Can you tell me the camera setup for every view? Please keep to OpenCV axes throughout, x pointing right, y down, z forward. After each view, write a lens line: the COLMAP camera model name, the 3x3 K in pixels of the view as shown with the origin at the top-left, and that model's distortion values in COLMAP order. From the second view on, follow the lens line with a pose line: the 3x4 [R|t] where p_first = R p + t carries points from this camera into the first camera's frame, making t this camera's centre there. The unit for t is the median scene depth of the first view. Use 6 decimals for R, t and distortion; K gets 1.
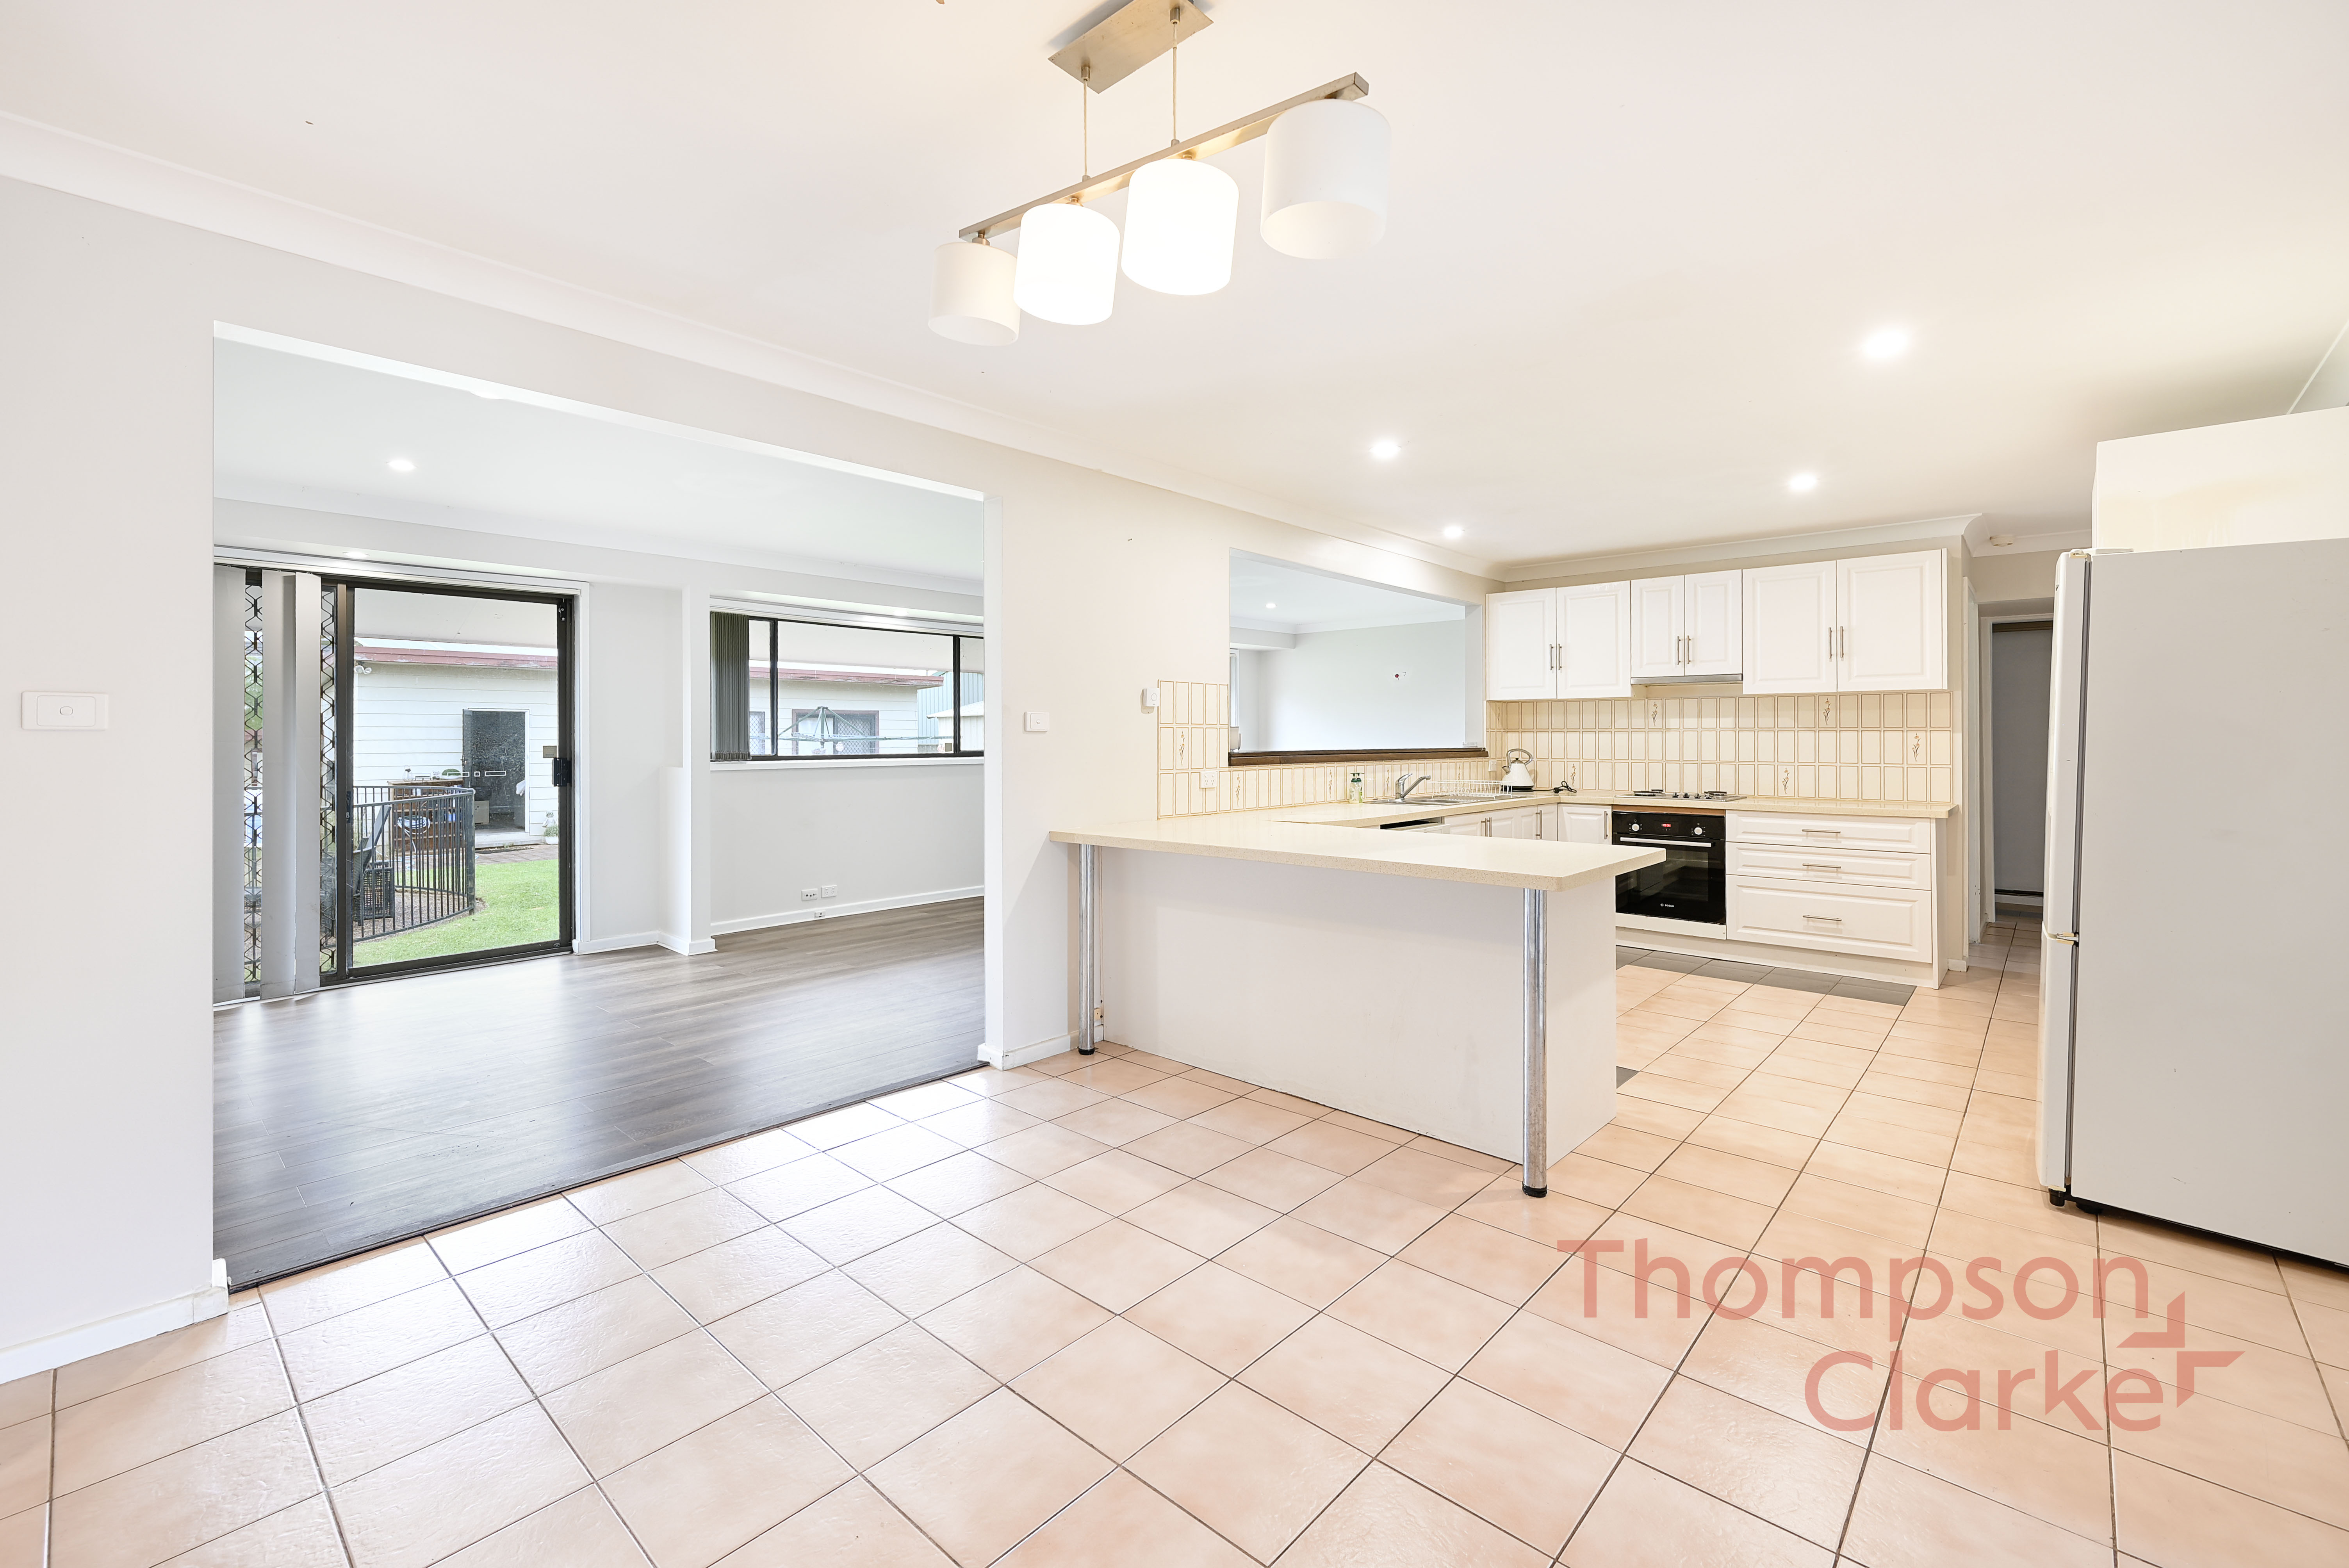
lens RADIAL K [[988.7, 0, 1174.1], [0, 988.7, 732.1], [0, 0, 1]] dist [-0.002289, -0.000149]
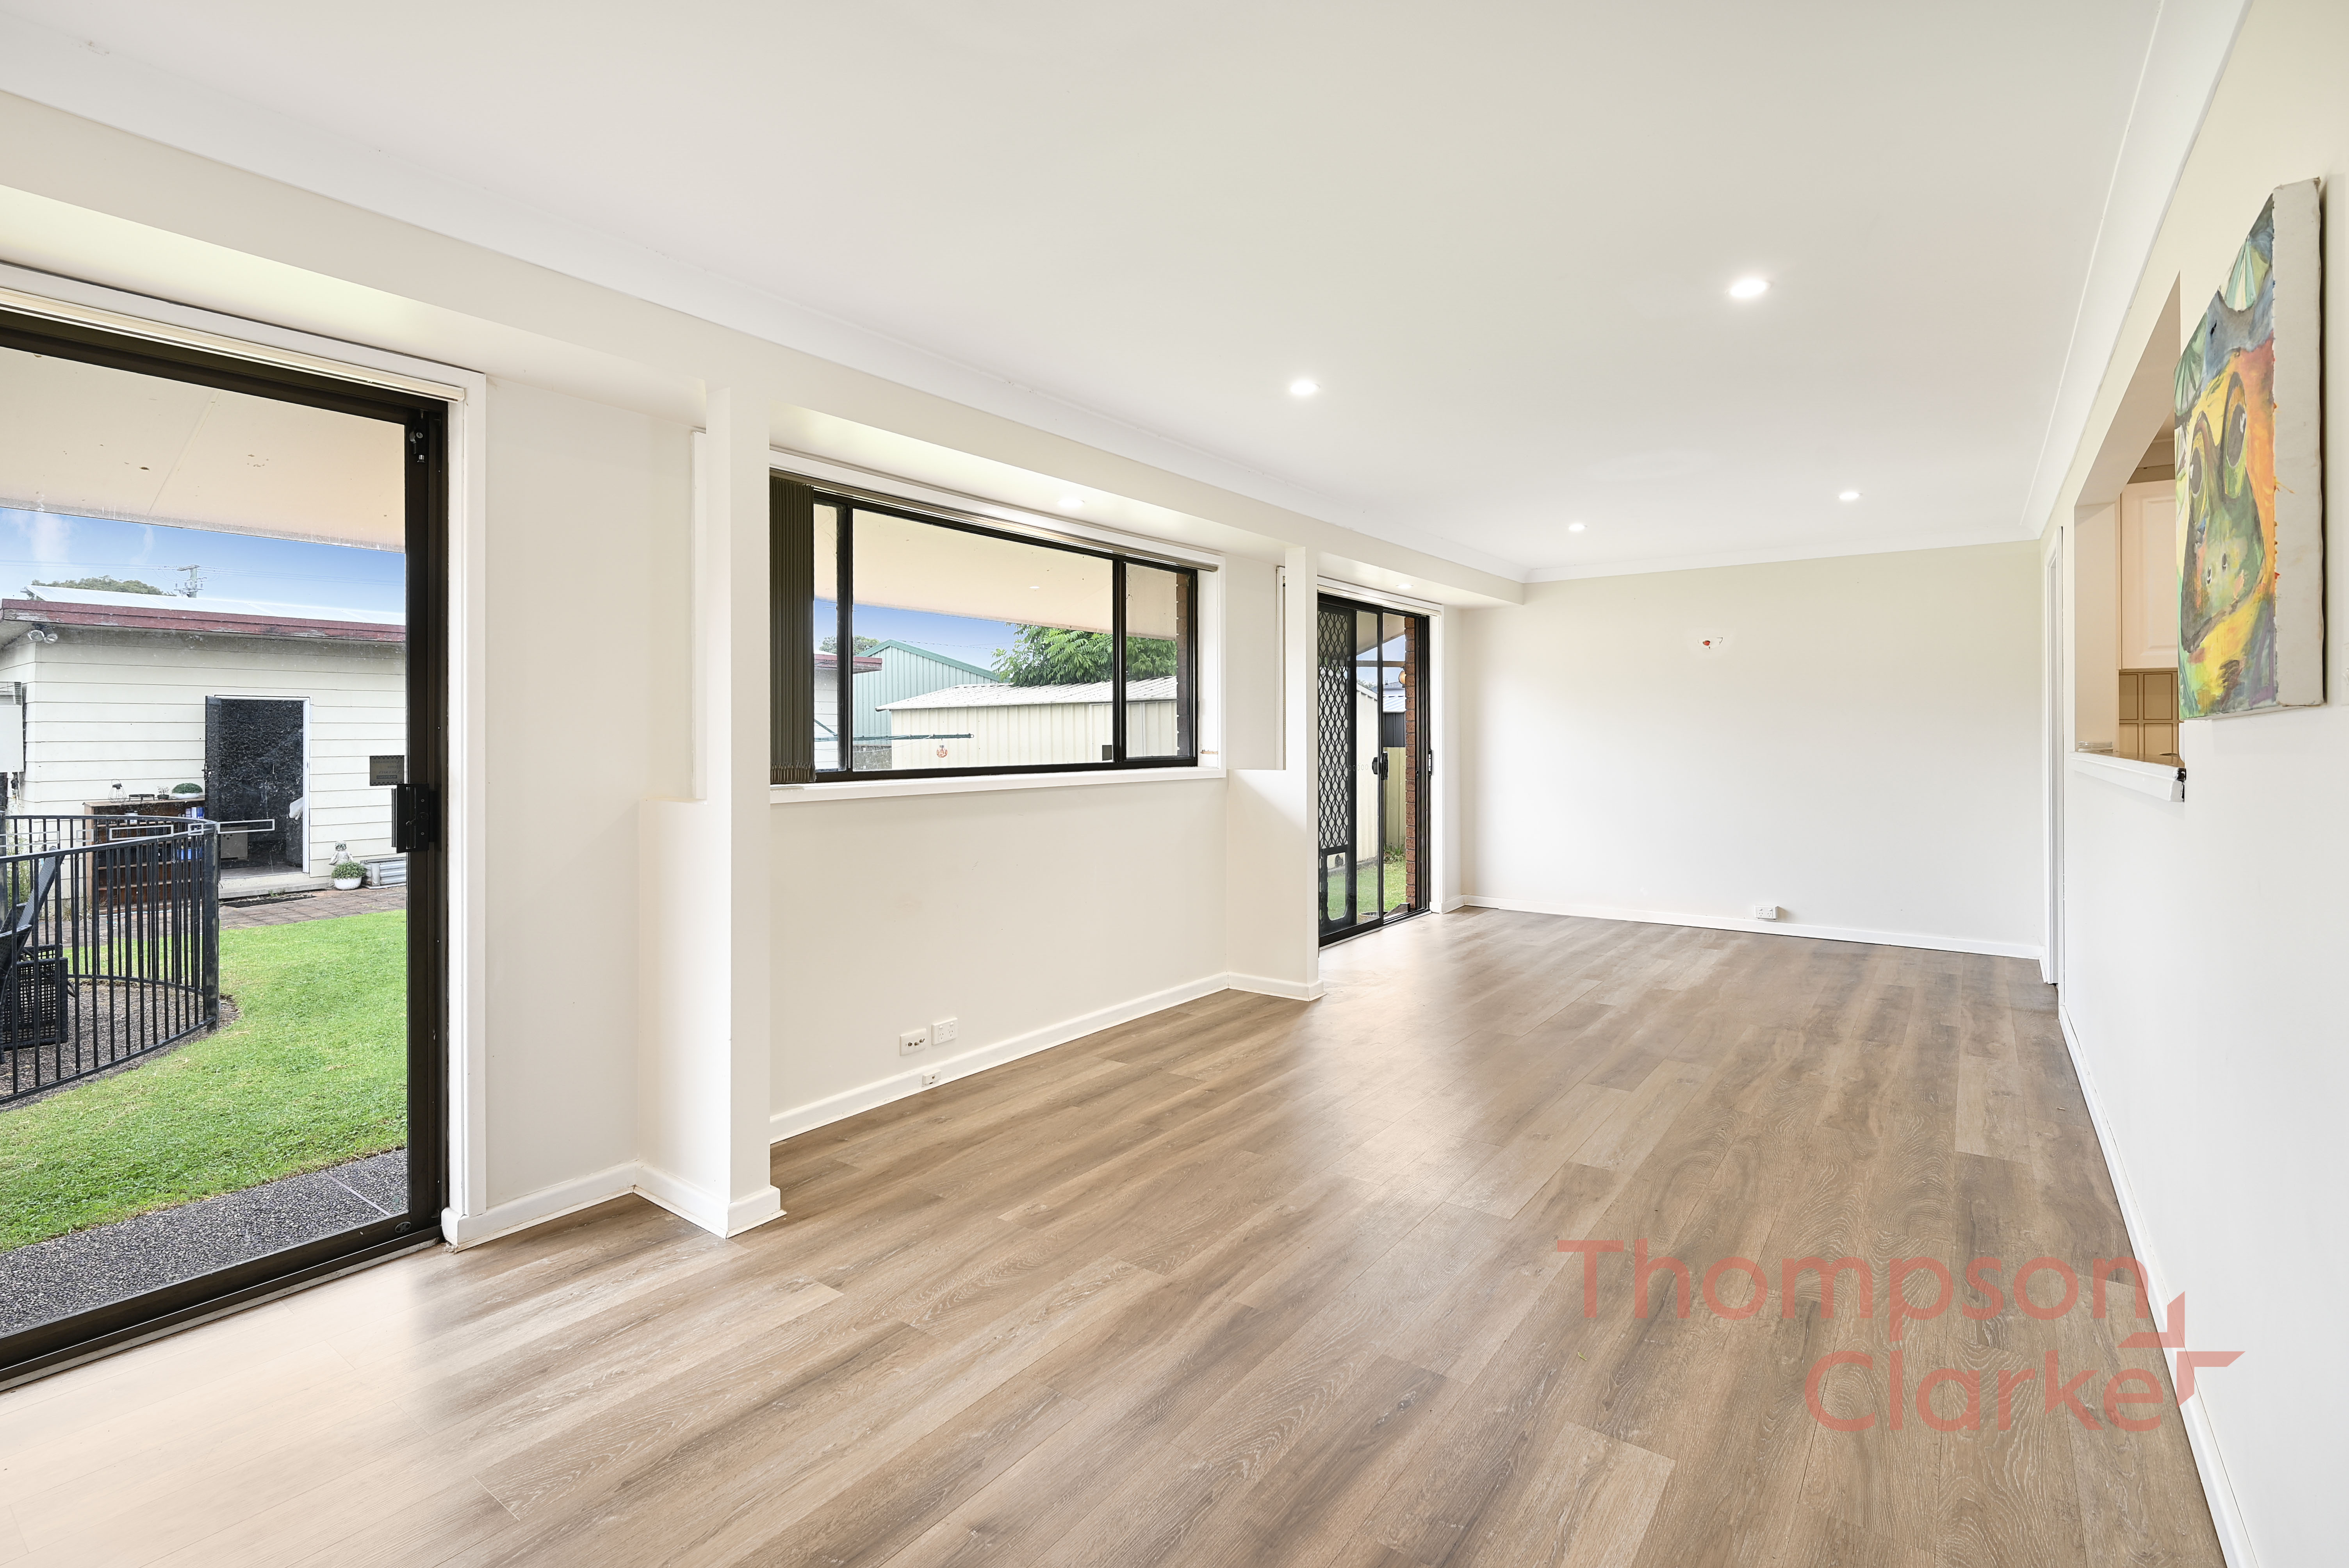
lens RADIAL K [[1077.4, 0, 1177.9], [0, 1077.4, 725.1], [0, 0, 1]] dist [-0.000538, -0.000021]
pose [[0.994643, -0.000663, 0.103368, -0.332795], [0.001152, 0.999988, -0.004663, 0.003089], [-0.103363, 0.004757, 0.994632, 0.491851]]
